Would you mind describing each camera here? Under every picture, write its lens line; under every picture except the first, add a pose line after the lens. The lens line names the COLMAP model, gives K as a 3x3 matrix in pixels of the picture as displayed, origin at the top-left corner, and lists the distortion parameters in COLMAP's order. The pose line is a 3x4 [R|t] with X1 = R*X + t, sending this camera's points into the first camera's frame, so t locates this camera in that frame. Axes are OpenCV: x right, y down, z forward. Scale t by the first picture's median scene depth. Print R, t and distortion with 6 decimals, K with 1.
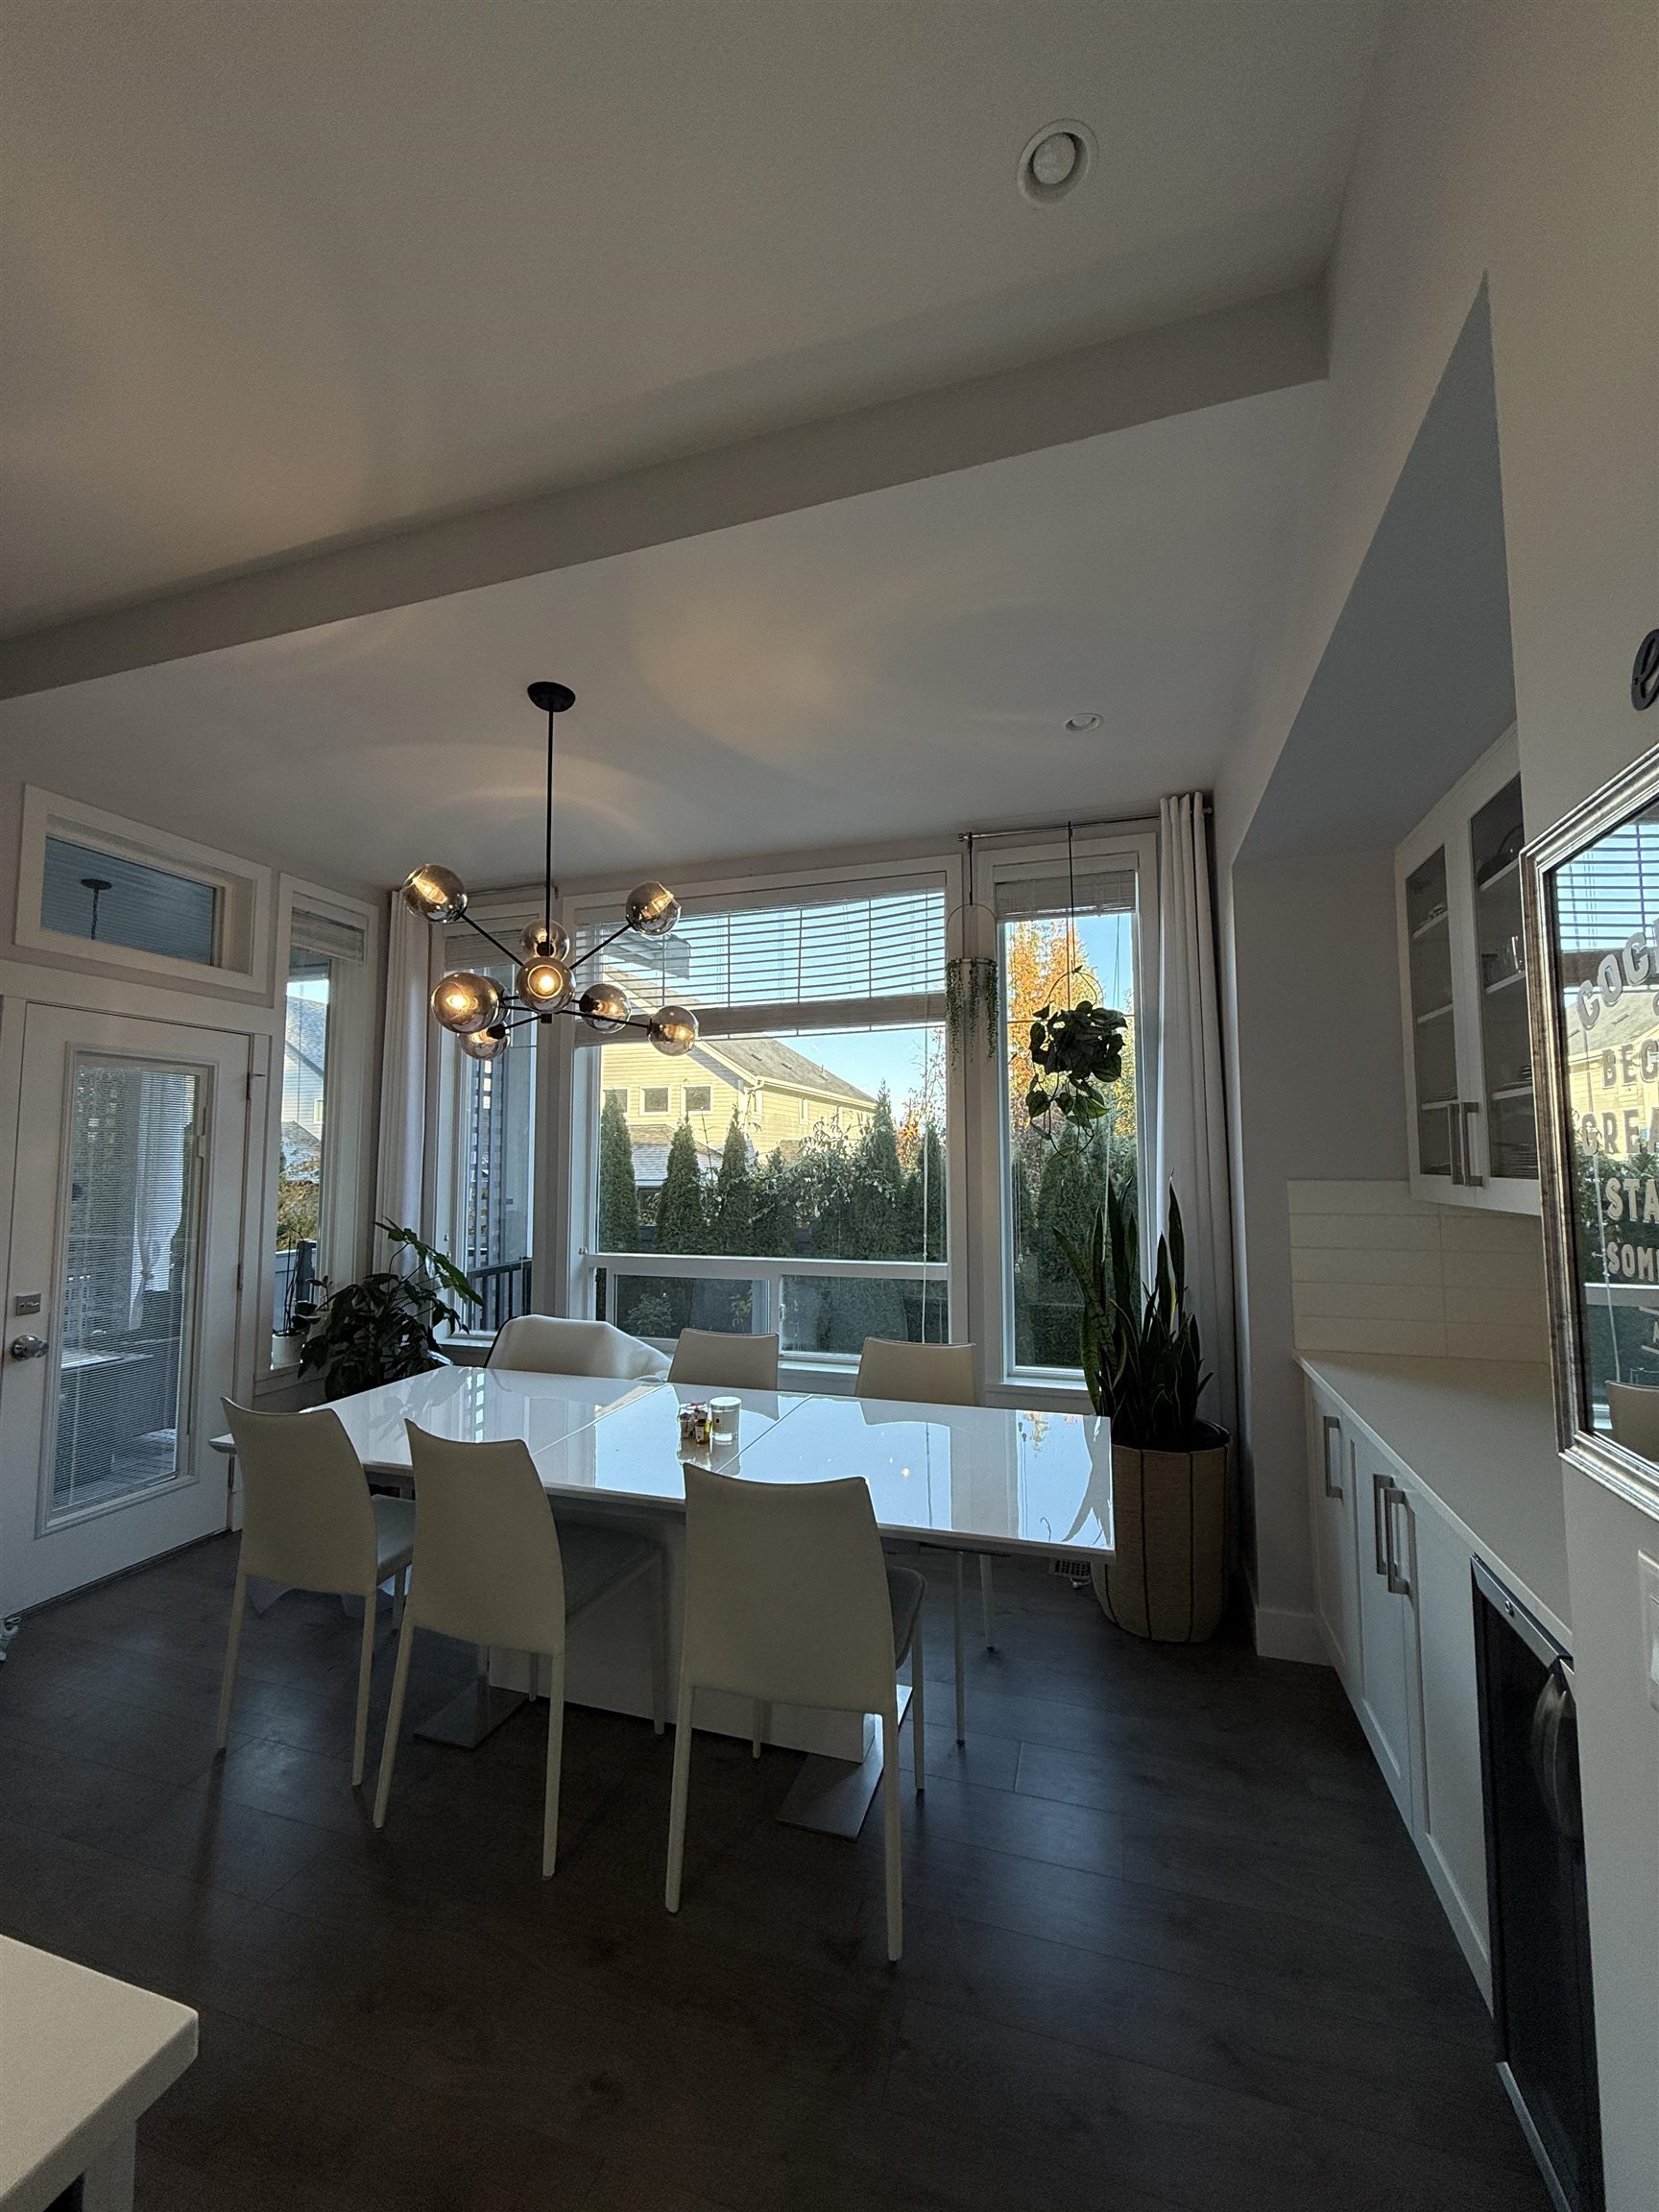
lens RADIAL K [[876.3, 0, 830.3], [0, 876.3, 1101.7], [0, 0, 1]] dist [0.000336, 0.000256]
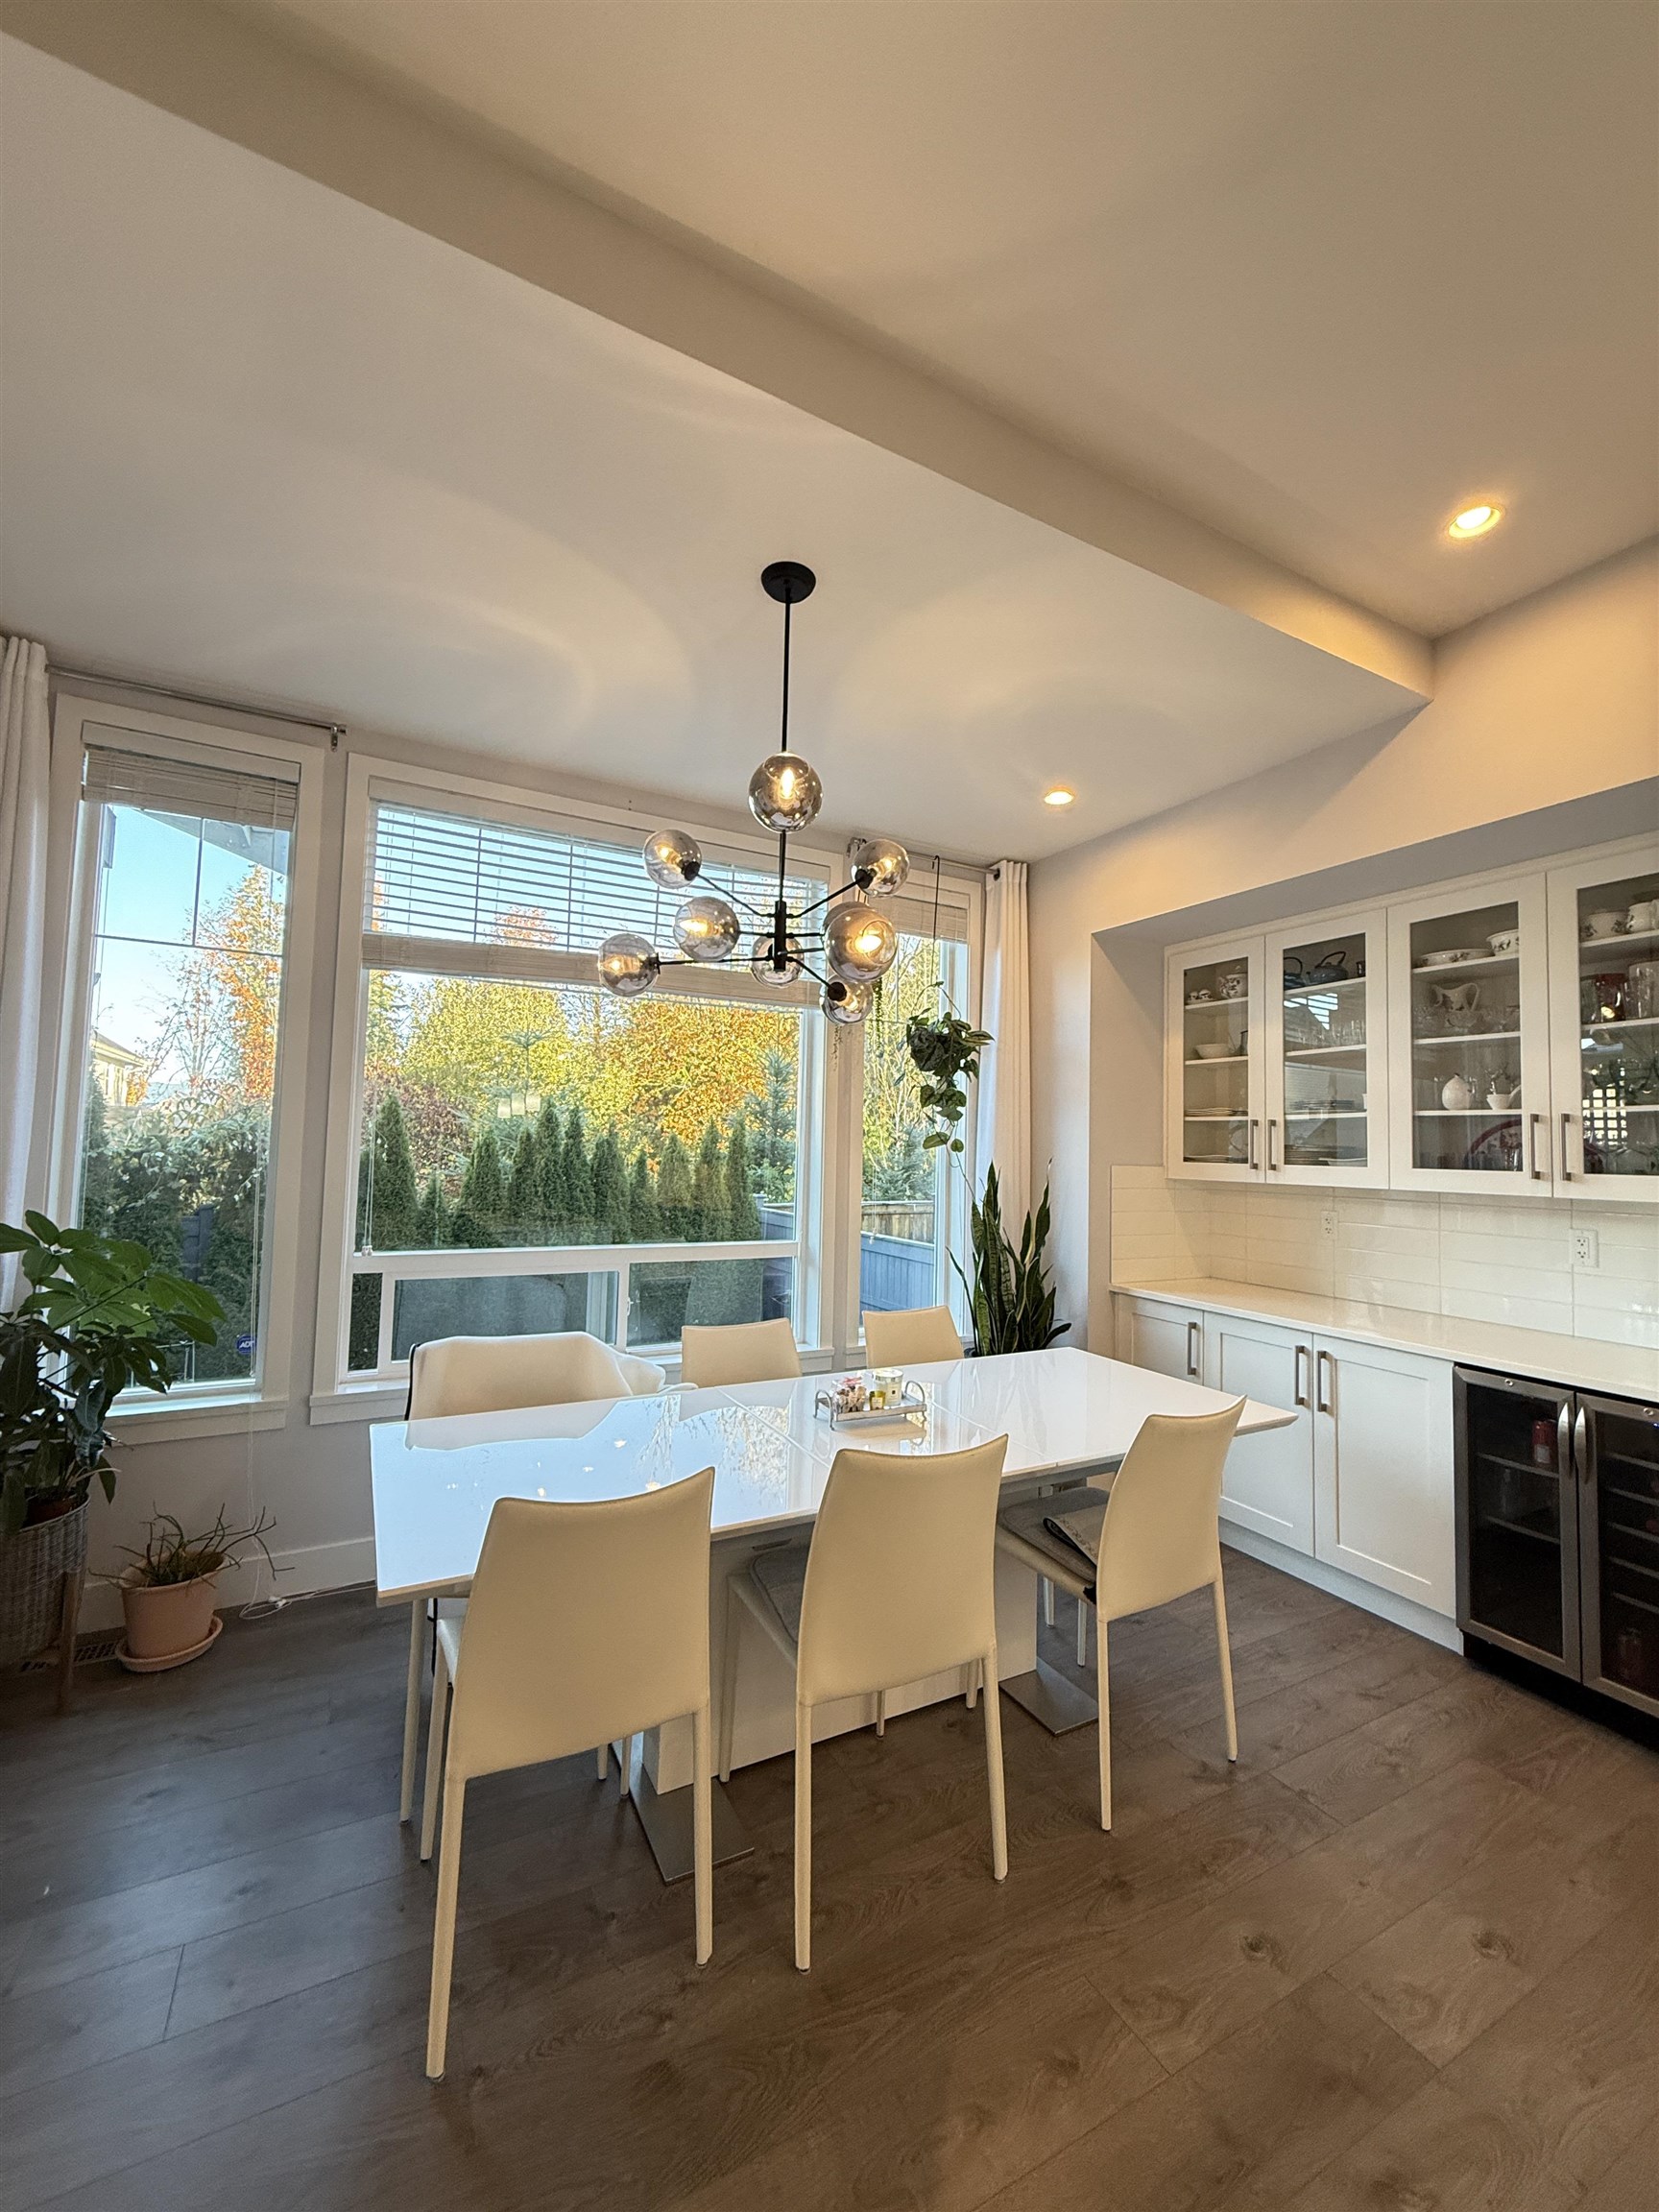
lens RADIAL K [[880.4, 0, 829.1], [0, 880.4, 1101.9], [0, 0, 1]] dist [0.001632, 0.000148]
pose [[0.701142, 0.061210, 0.710390, -0.609042], [-0.077403, 0.996955, -0.009507, 0.027772], [-0.708808, -0.048321, 0.703744, 0.250415]]
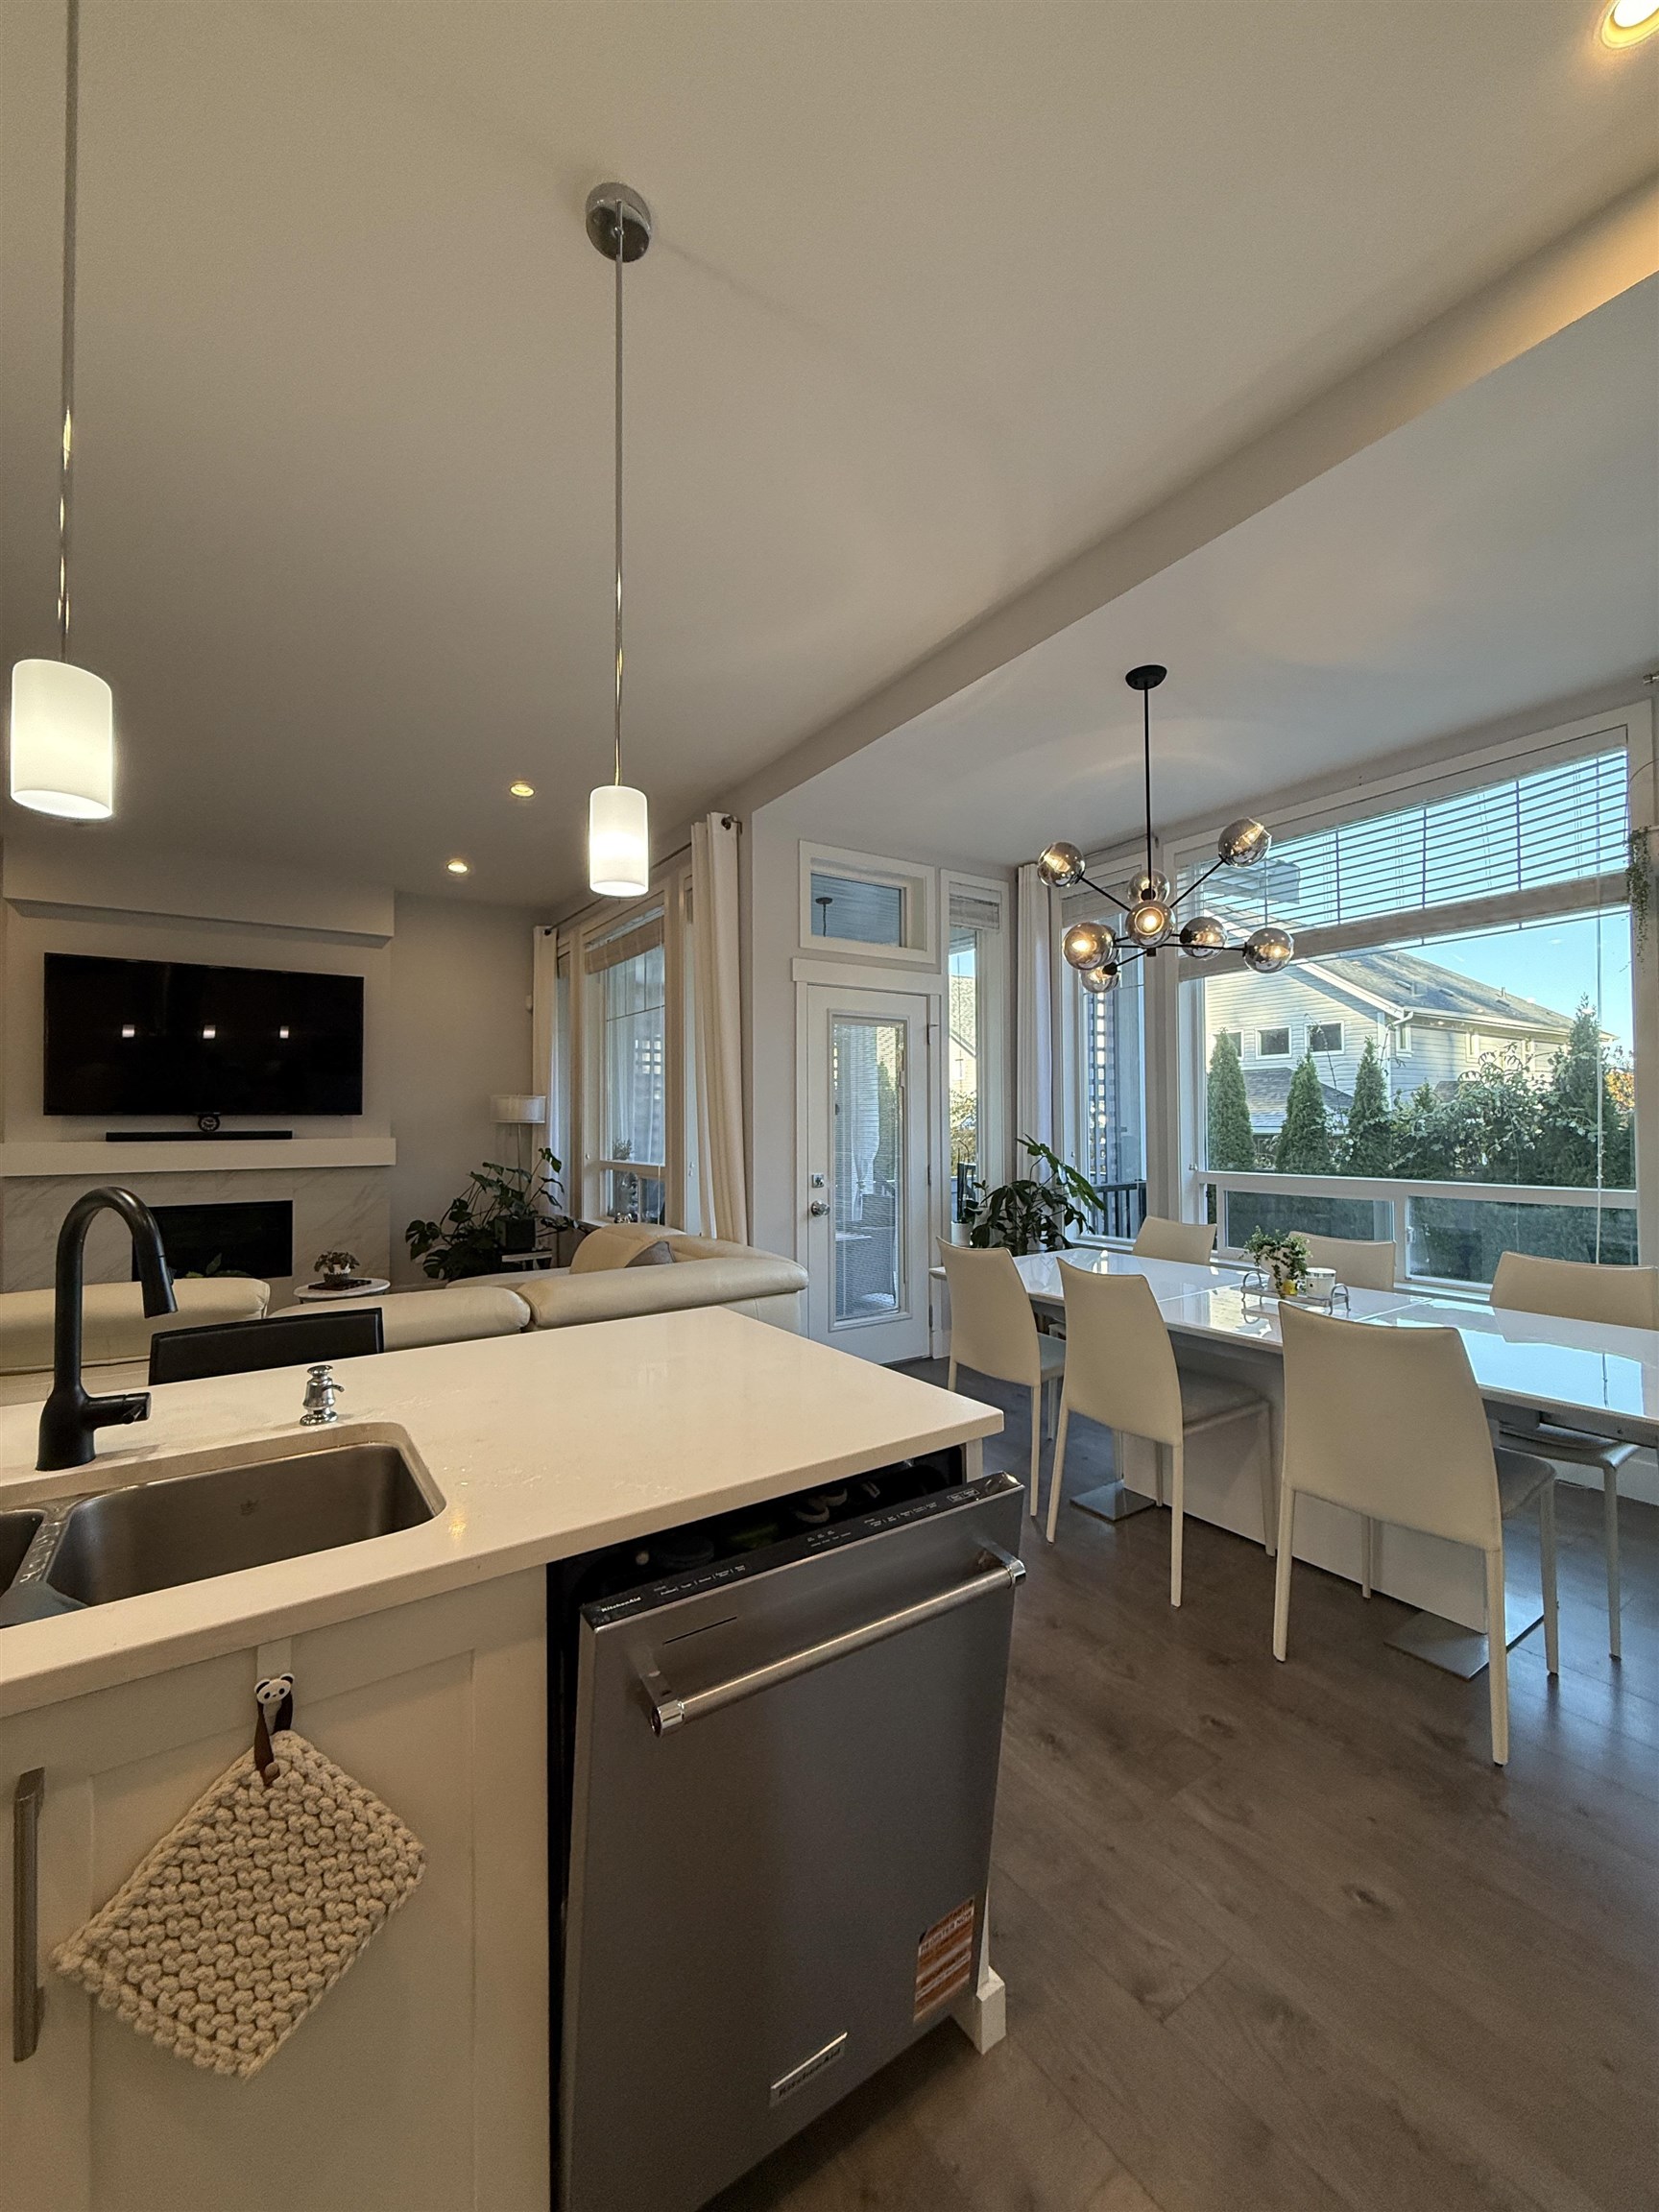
lens RADIAL K [[878.0, 0, 829.1], [0, 878.0, 1100.2], [0, 0, 1]] dist [-0.000569, -0.000369]
pose [[0.783752, -0.015953, -0.620870, 0.049716], [0.048227, 0.998215, 0.035231, 0.029469], [0.619199, -0.057555, 0.783122, -0.153061]]
